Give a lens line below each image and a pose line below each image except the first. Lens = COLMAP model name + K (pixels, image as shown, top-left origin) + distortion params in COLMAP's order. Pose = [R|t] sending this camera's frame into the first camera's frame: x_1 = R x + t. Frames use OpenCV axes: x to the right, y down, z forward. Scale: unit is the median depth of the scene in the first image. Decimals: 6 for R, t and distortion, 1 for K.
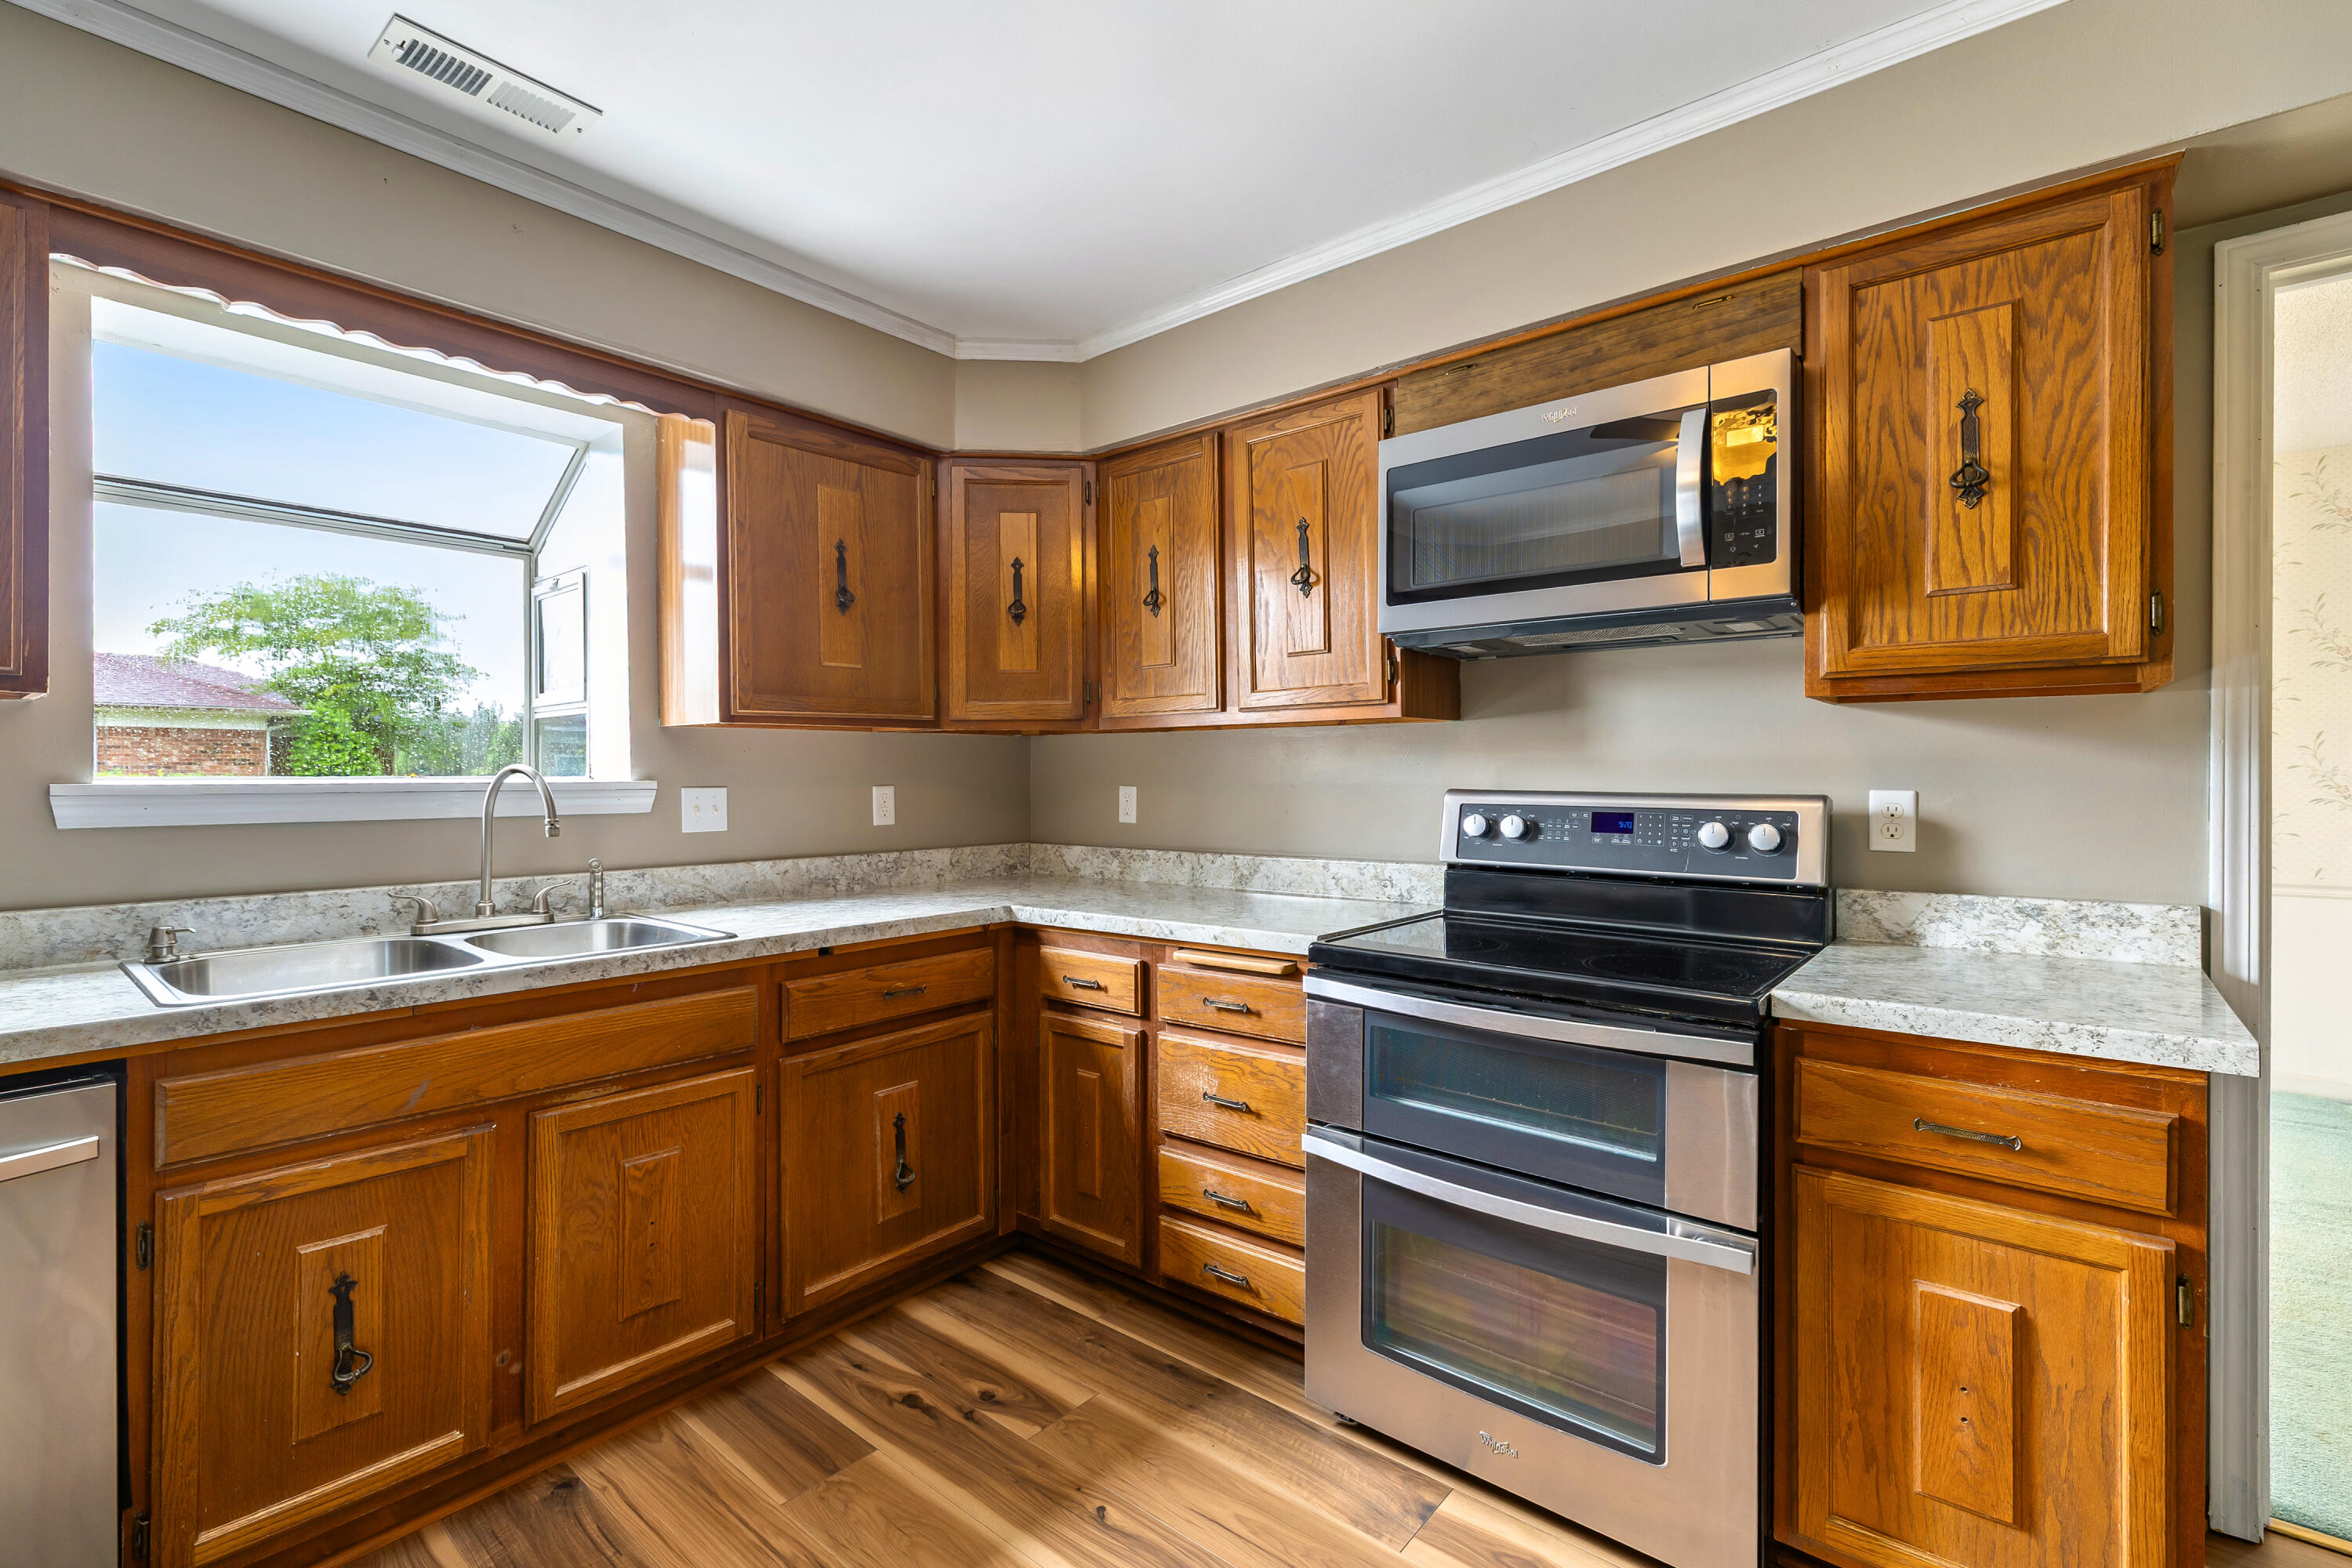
lens RADIAL K [[1012.7, 0, 1179.9], [0, 1012.7, 779.2], [0, 0, 1]] dist [-0.002122, -0.000040]
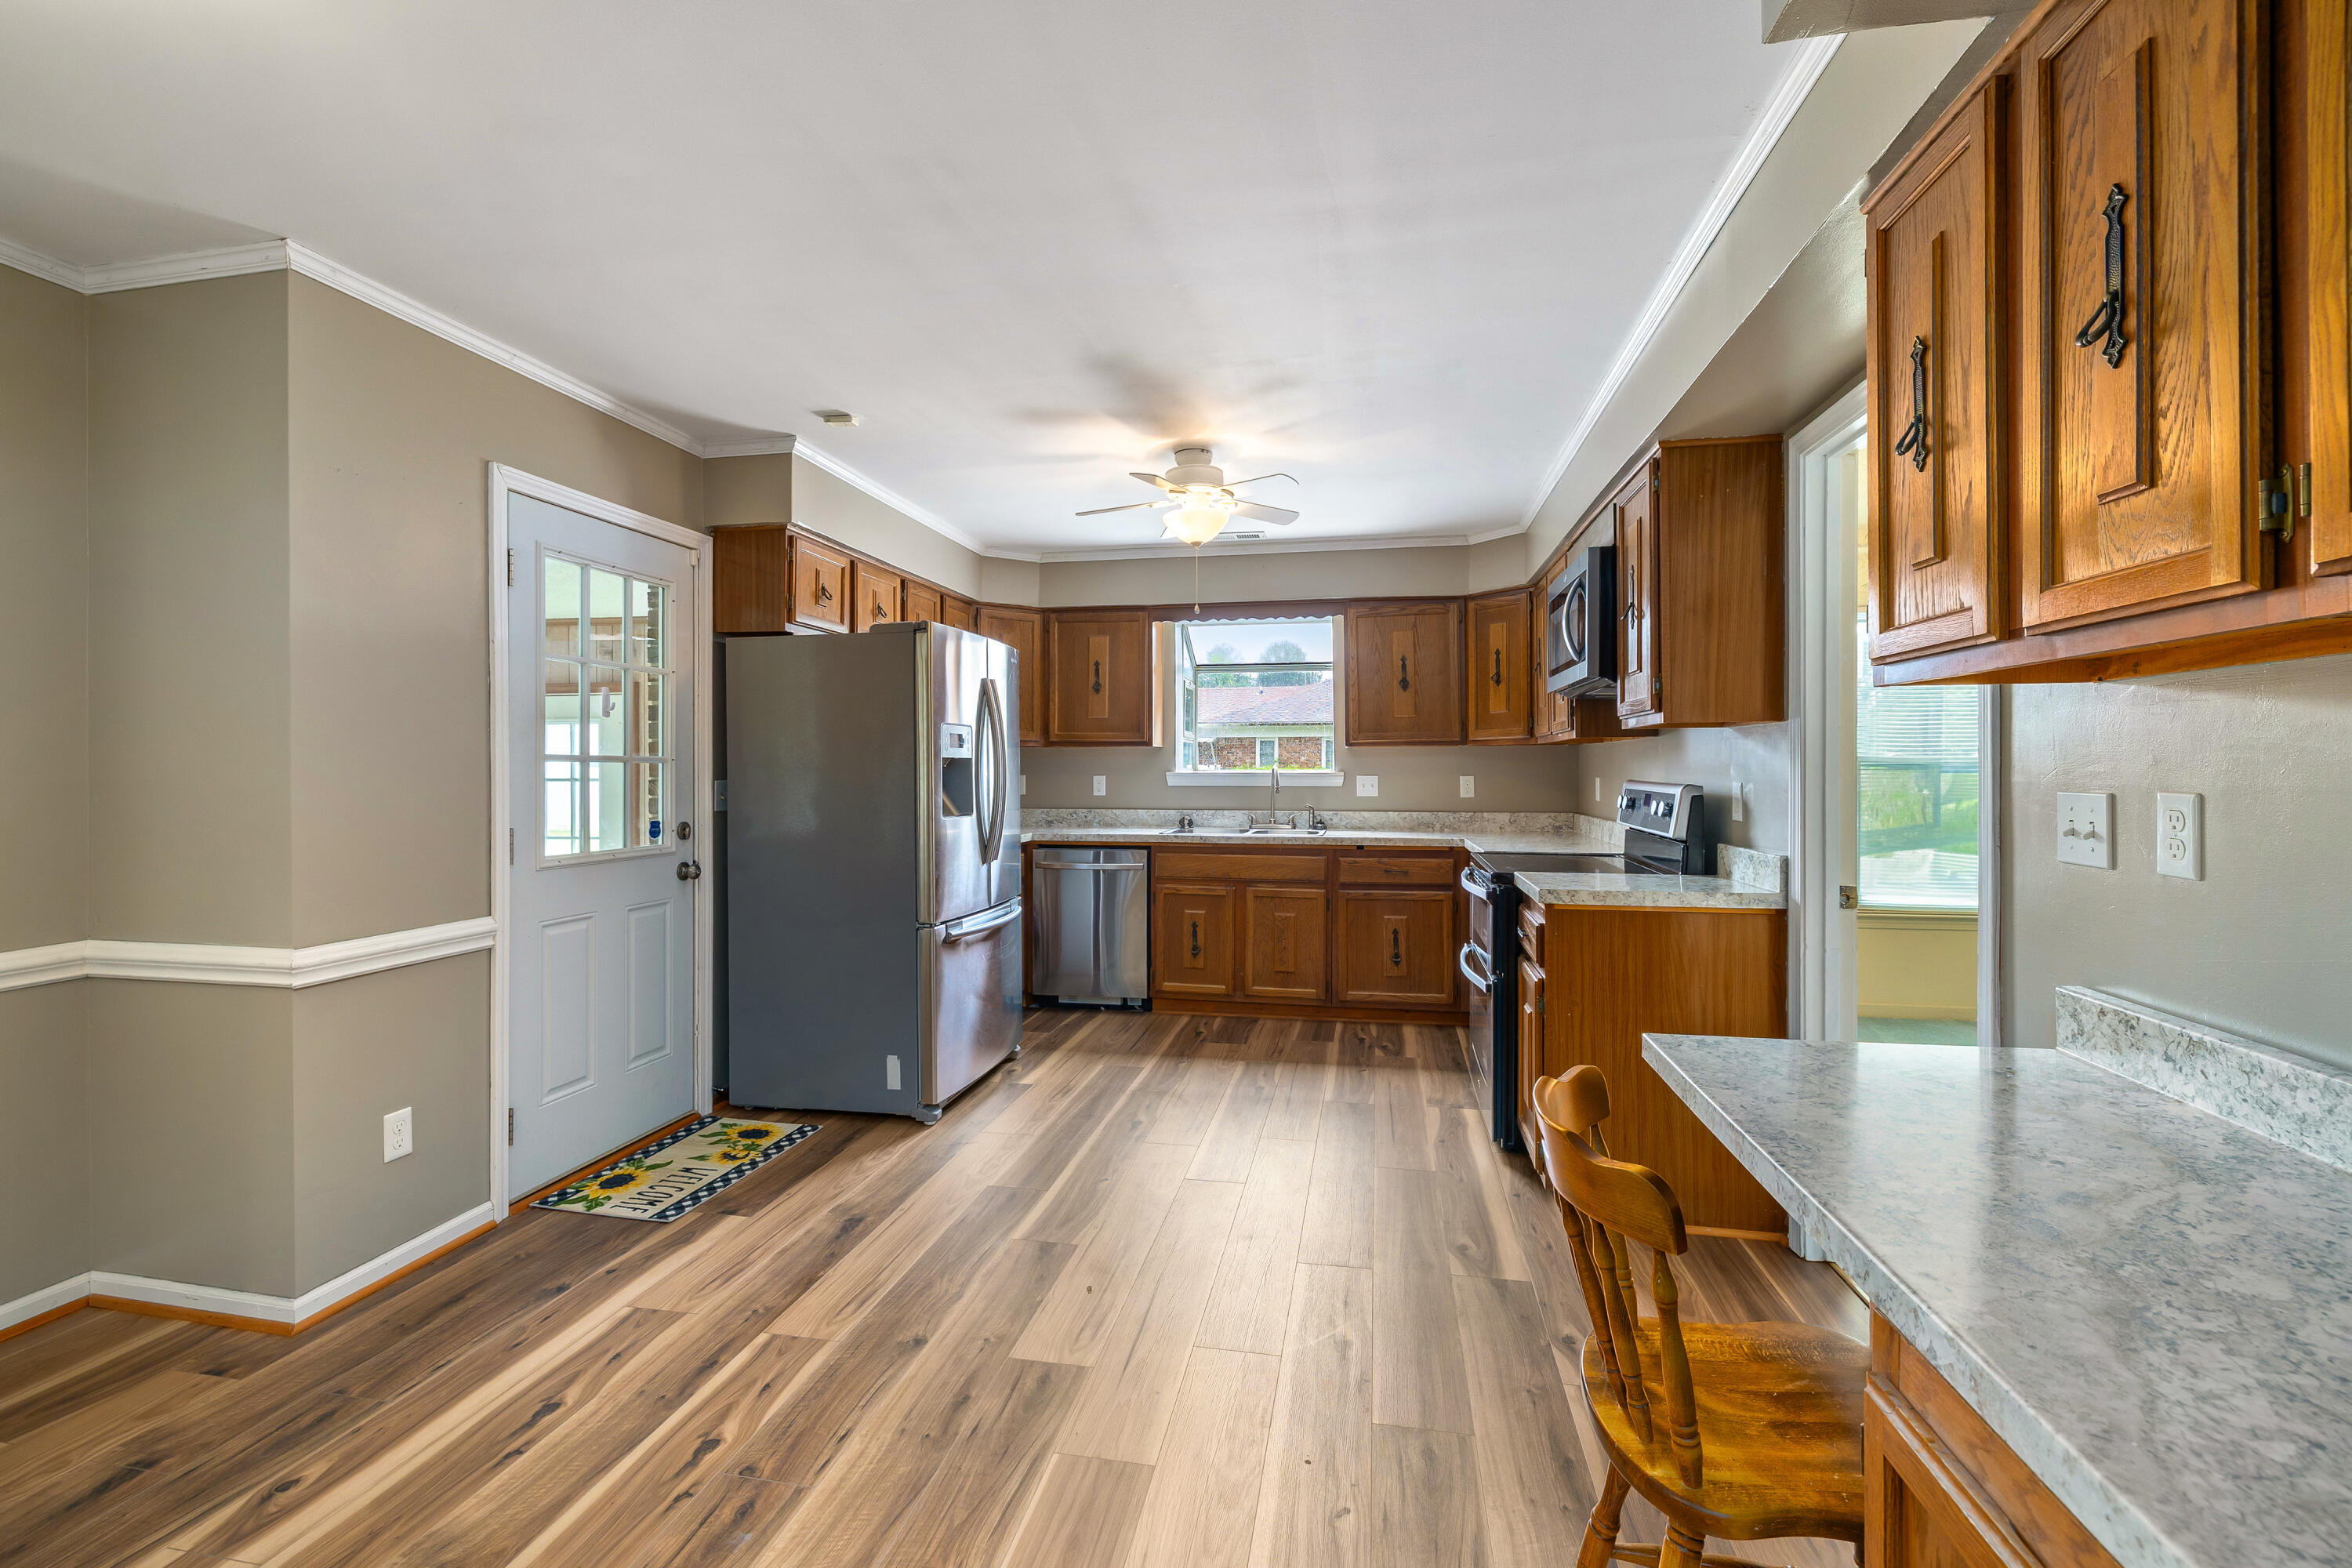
lens RADIAL K [[1012.7, 0, 1171.5], [0, 1012.7, 772.4], [0, 0, 1]] dist [-0.002122, -0.000040]
pose [[0.483600, 0.006064, -0.875268, 1.451858], [-0.007529, 0.999968, 0.002768, -0.000748], [0.875257, 0.005251, 0.483630, -0.473746]]
